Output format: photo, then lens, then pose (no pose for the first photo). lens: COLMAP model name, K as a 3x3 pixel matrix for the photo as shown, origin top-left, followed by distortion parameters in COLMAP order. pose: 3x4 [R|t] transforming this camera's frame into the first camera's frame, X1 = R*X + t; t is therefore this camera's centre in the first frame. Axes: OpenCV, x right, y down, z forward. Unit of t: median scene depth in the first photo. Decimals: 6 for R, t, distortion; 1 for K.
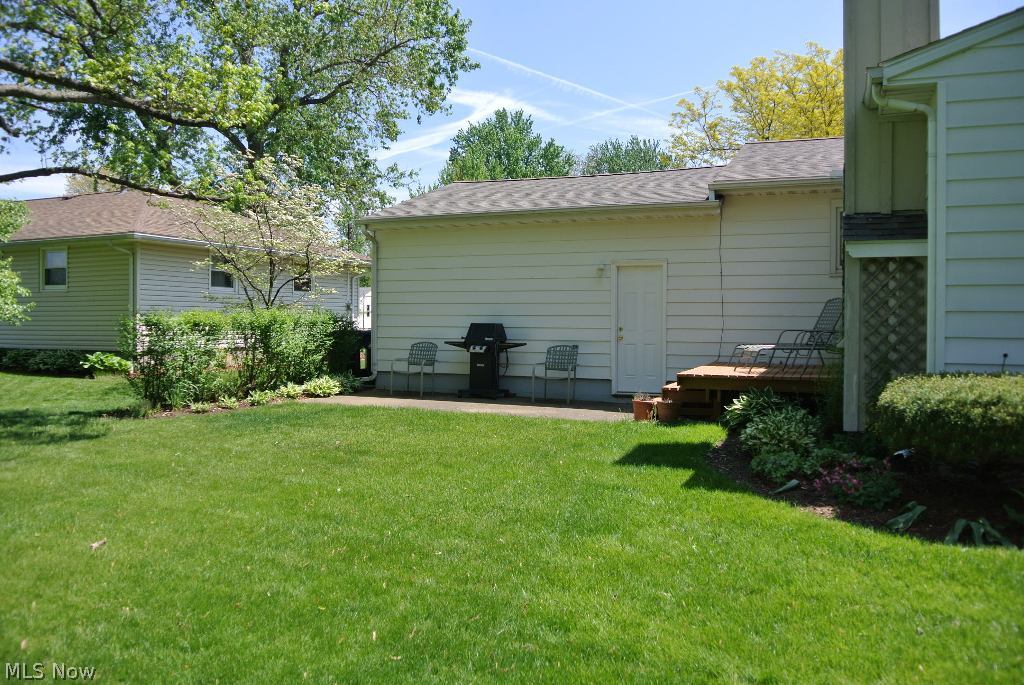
lens RADIAL K [[809.8, 0, 512.0], [0, 809.8, 342.5], [0, 0, 1]] dist [-0.088161, -0.000838]
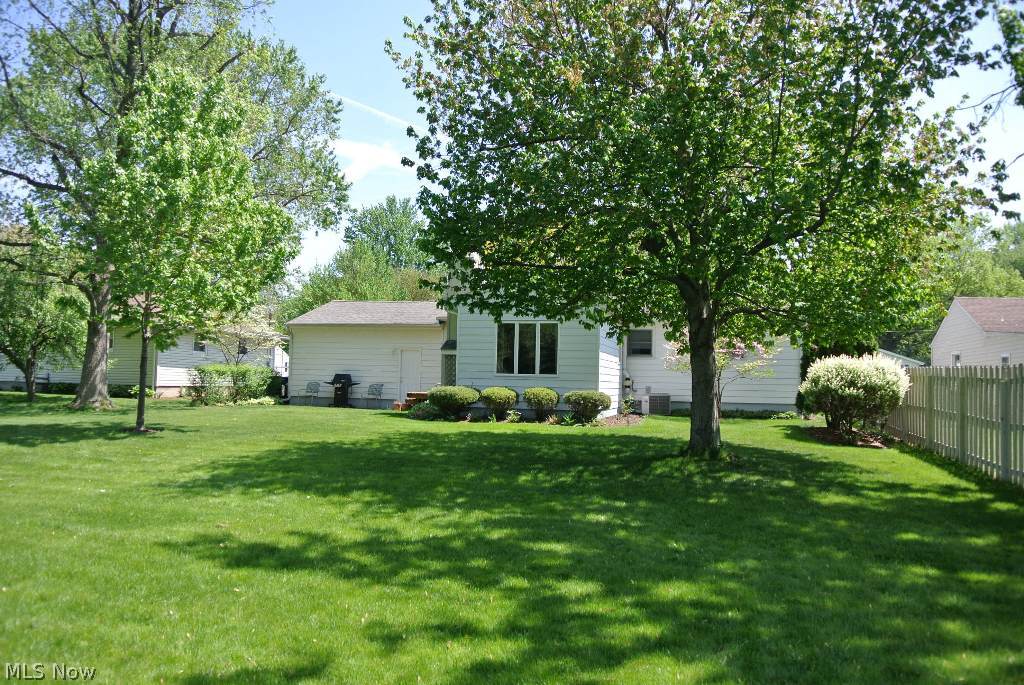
lens RADIAL K [[809.8, 0, 512.0], [0, 809.8, 342.5], [0, 0, 1]] dist [-0.088161, -0.000838]
pose [[0.991470, 0.025820, 0.127752, 0.143695], [-0.015735, 0.996724, -0.079335, 0.058509], [-0.129382, 0.076648, 0.988628, -1.247120]]
